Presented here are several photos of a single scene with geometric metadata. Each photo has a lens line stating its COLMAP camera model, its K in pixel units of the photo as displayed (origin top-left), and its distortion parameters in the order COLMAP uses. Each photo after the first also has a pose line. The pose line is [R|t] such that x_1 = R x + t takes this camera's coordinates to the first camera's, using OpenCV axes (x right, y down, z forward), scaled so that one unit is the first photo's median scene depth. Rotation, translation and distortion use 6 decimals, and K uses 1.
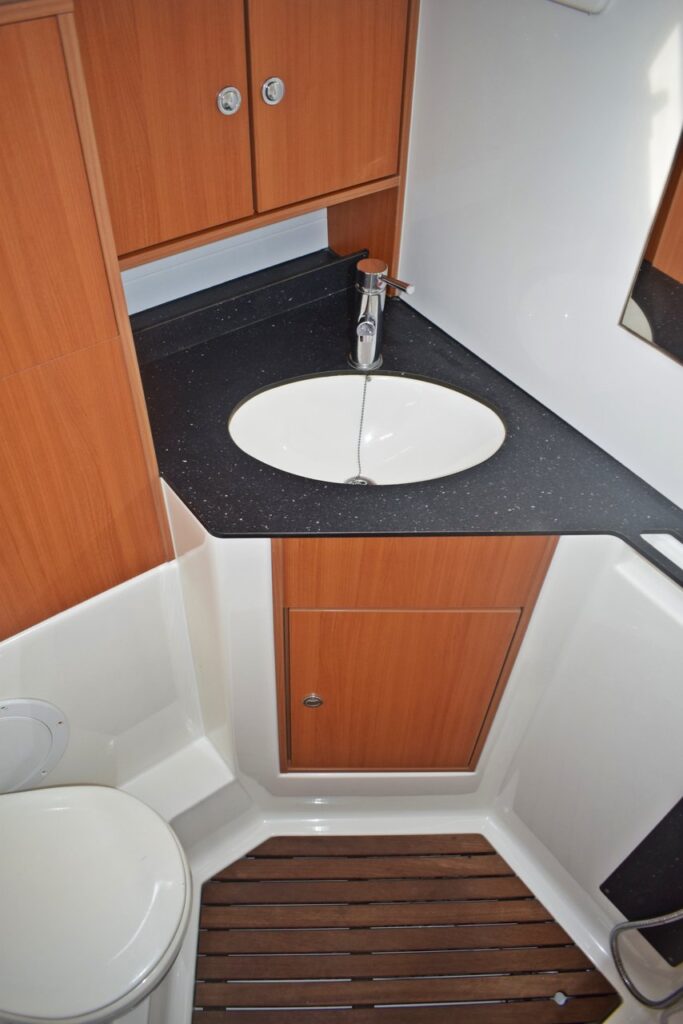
lens RADIAL K [[805.6, 0, 341.5], [0, 805.6, 512.0], [0, 0, 1]] dist [-0.098350, 0.006497]
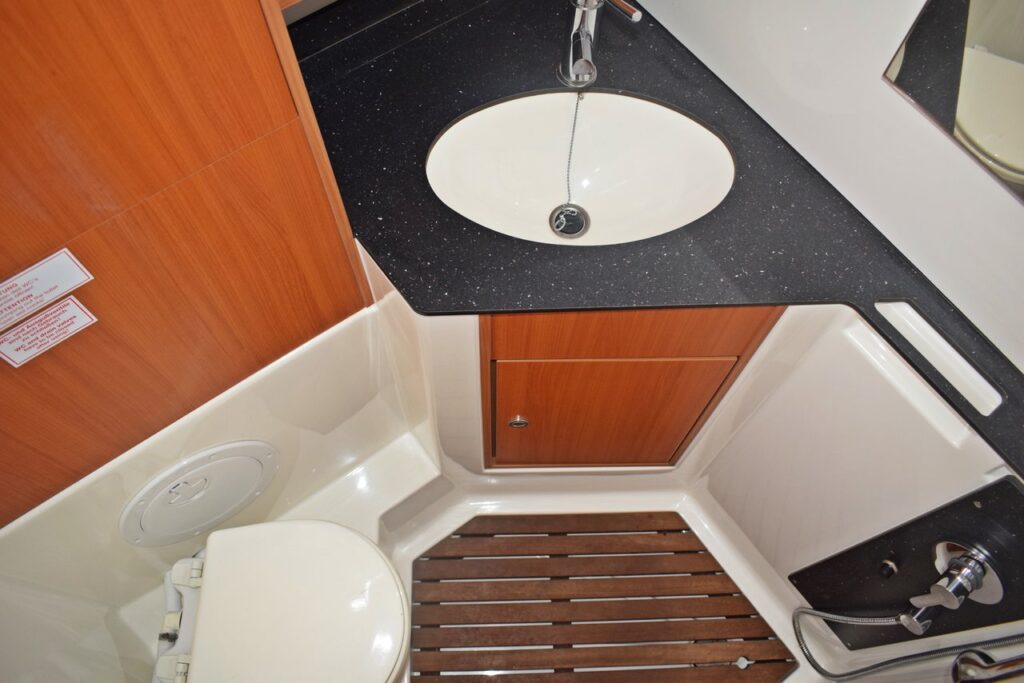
lens RADIAL K [[805.6, 0, 512.0], [0, 805.6, 341.5], [0, 0, 1]] dist [-0.098350, 0.006497]
pose [[0.999809, -0.003966, -0.019135, -0.026211], [0.009856, 0.947868, 0.318510, -0.192603], [0.016874, -0.318638, 0.947726, 0.088334]]
